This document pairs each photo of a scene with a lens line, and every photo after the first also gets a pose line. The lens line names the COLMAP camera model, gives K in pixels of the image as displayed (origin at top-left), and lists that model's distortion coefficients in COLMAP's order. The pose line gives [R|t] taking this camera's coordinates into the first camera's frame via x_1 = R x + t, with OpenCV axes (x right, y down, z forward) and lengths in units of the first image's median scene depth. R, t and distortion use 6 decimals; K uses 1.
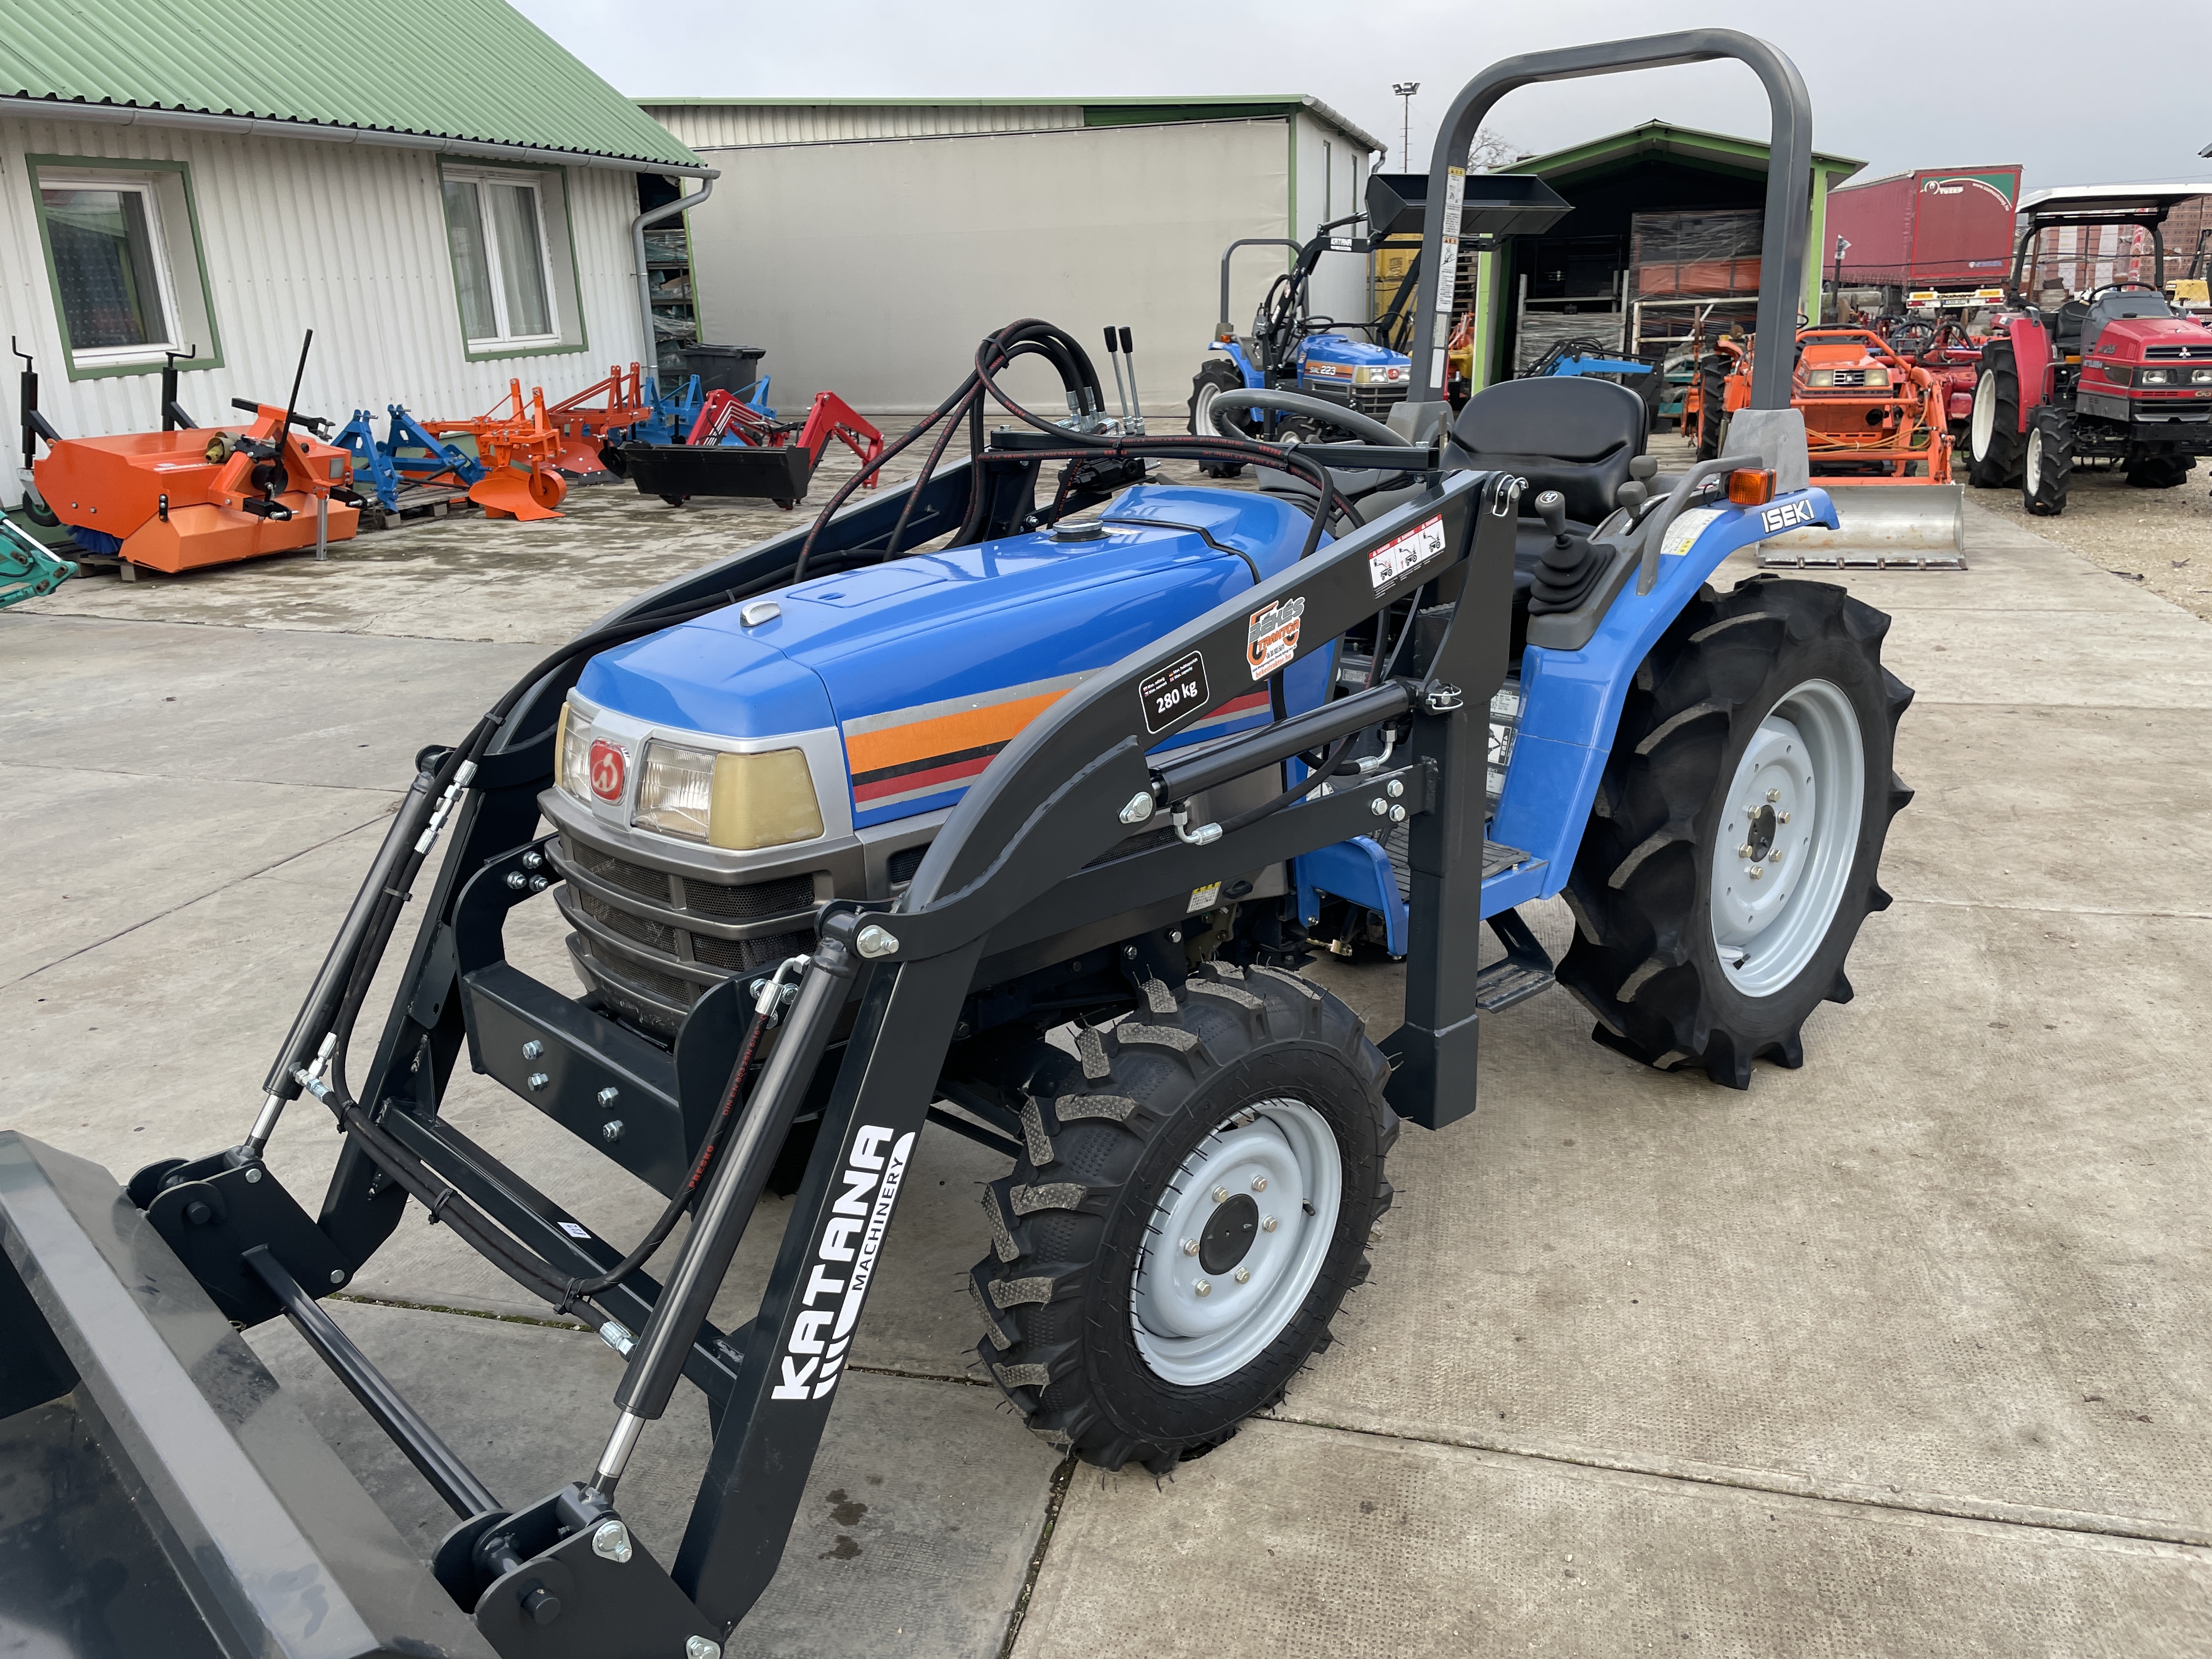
lens RADIAL K [[1675.4, 0, 1126.6], [0, 1675.4, 802.7], [0, 0, 1]] dist [0.089142, -0.123876]
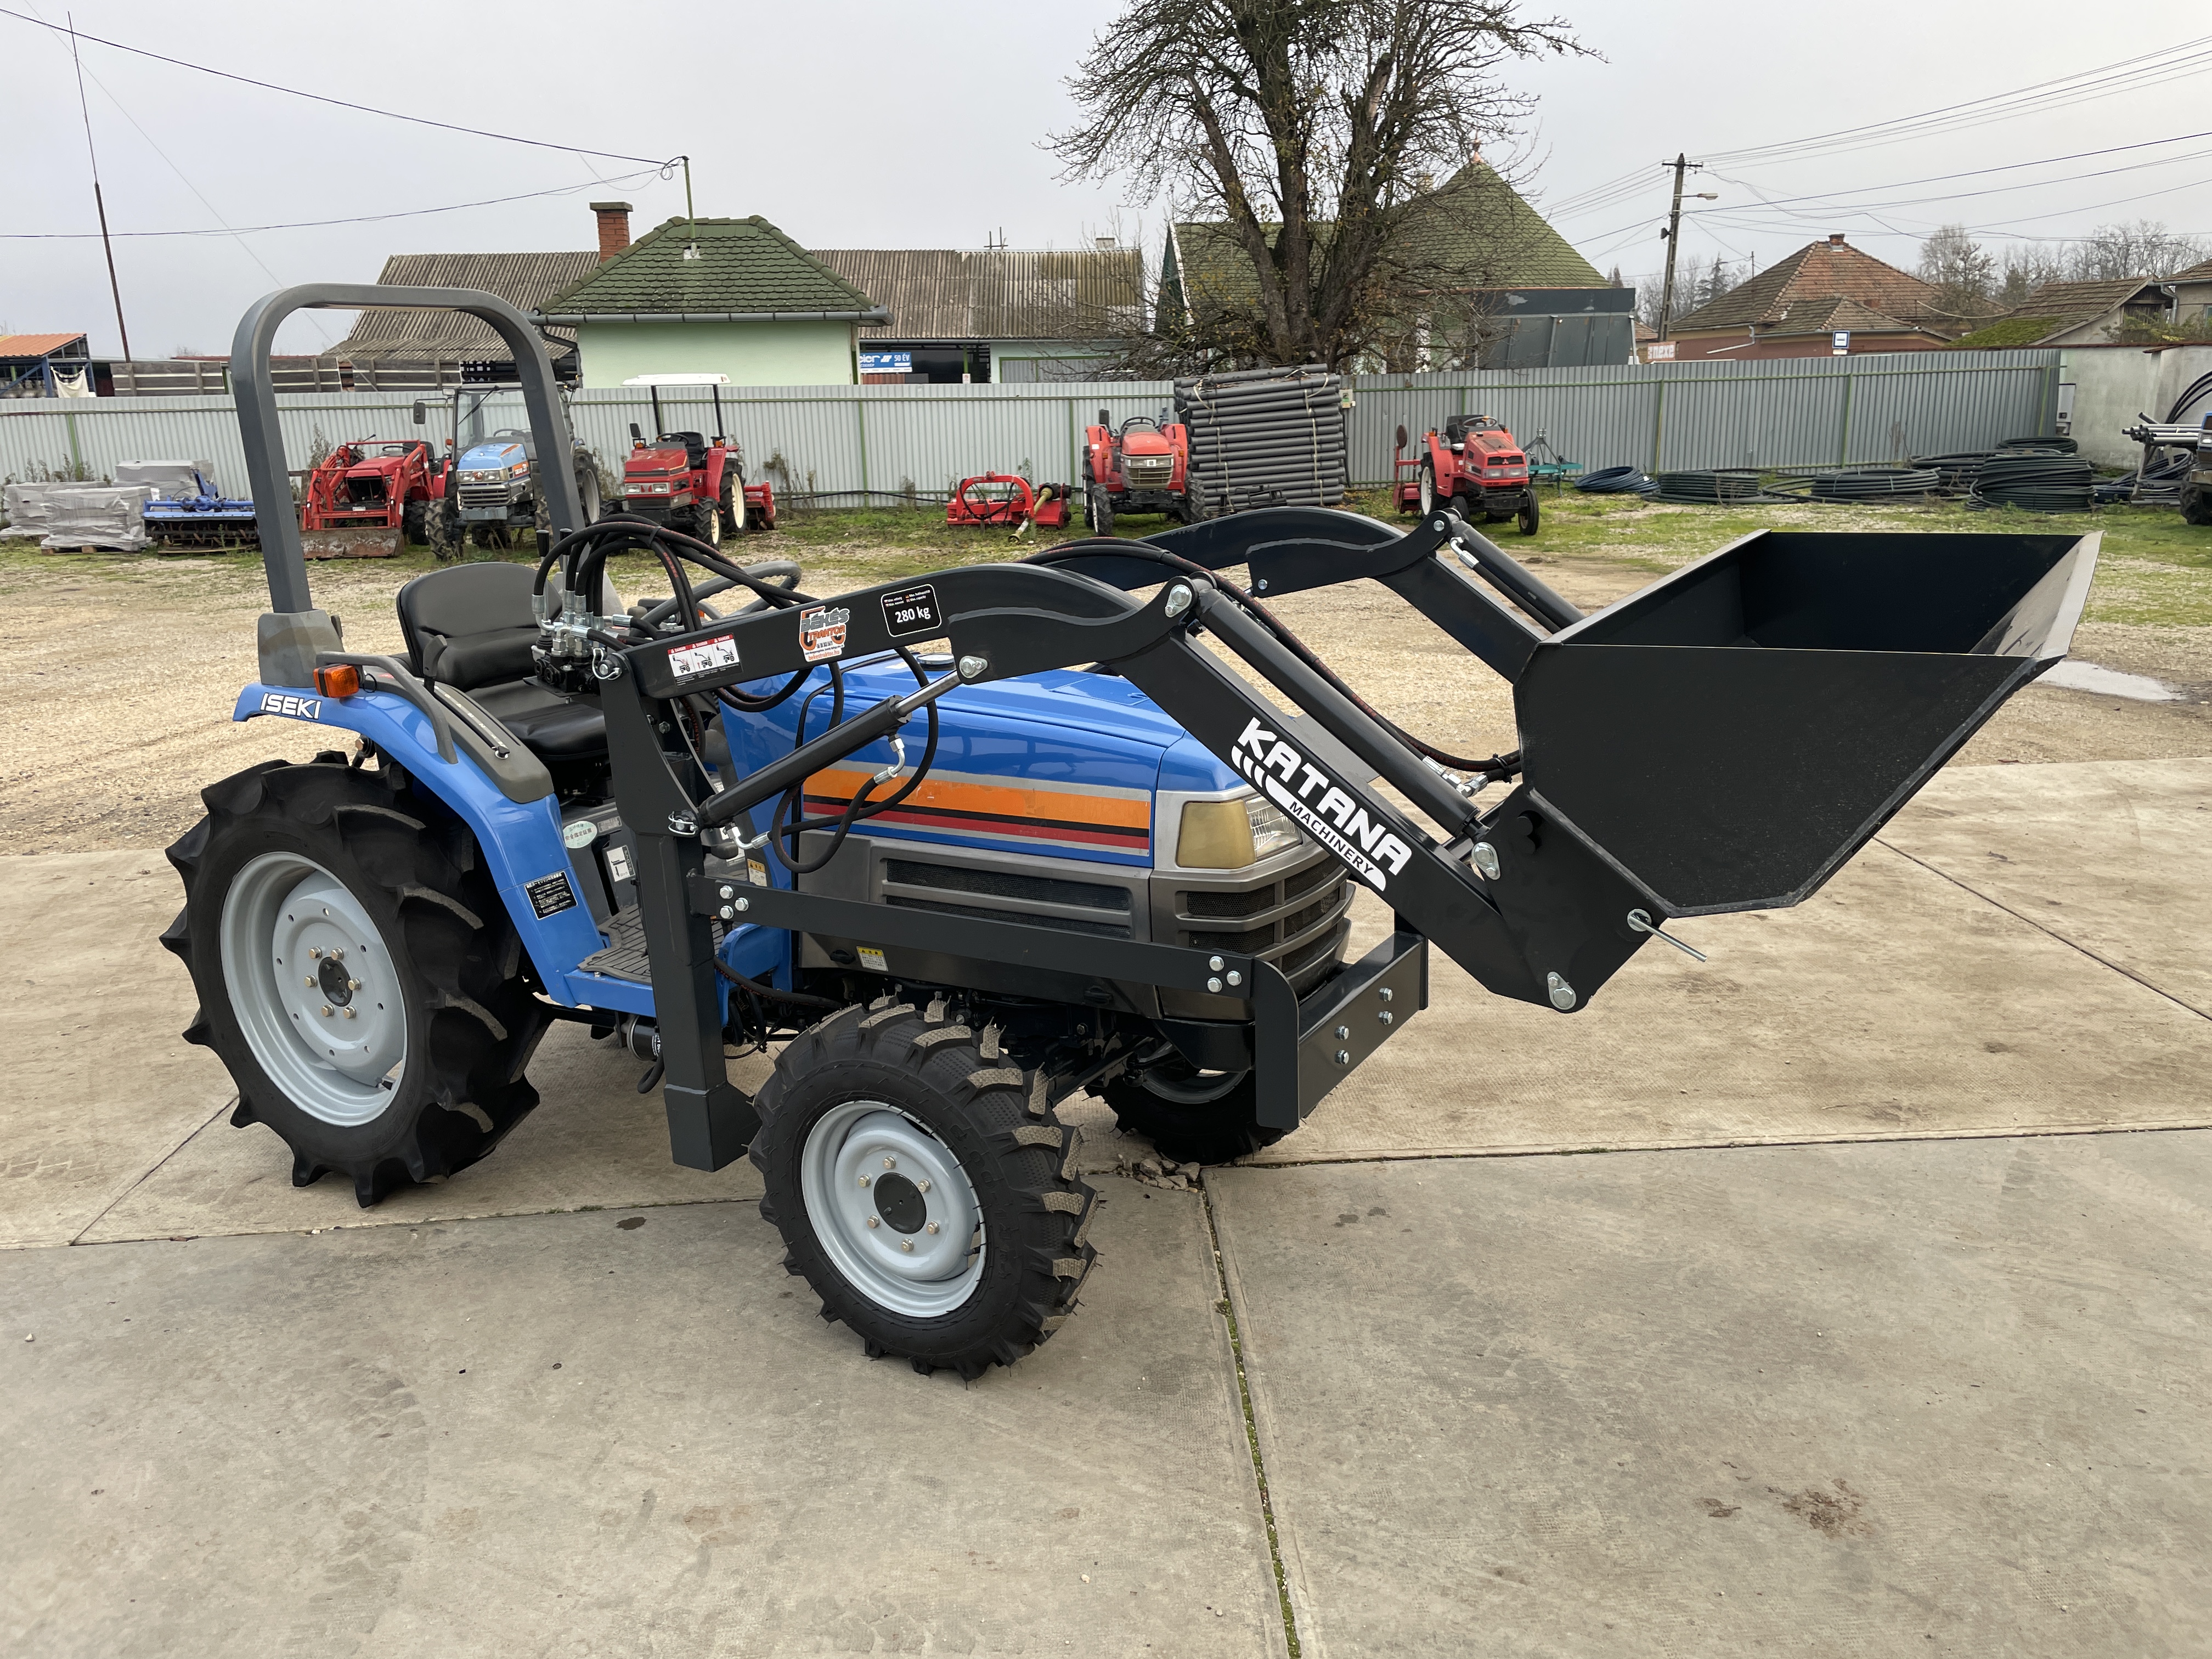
lens RADIAL K [[1675.4, 0, 1119.8], [0, 1675.4, 806.3], [0, 0, 1]] dist [0.089142, -0.123876]
pose [[-0.271001, -0.195612, 0.942494, -0.931067], [0.315406, 0.907033, 0.278943, -0.269157], [-0.909438, 0.372862, -0.184110, 0.823892]]
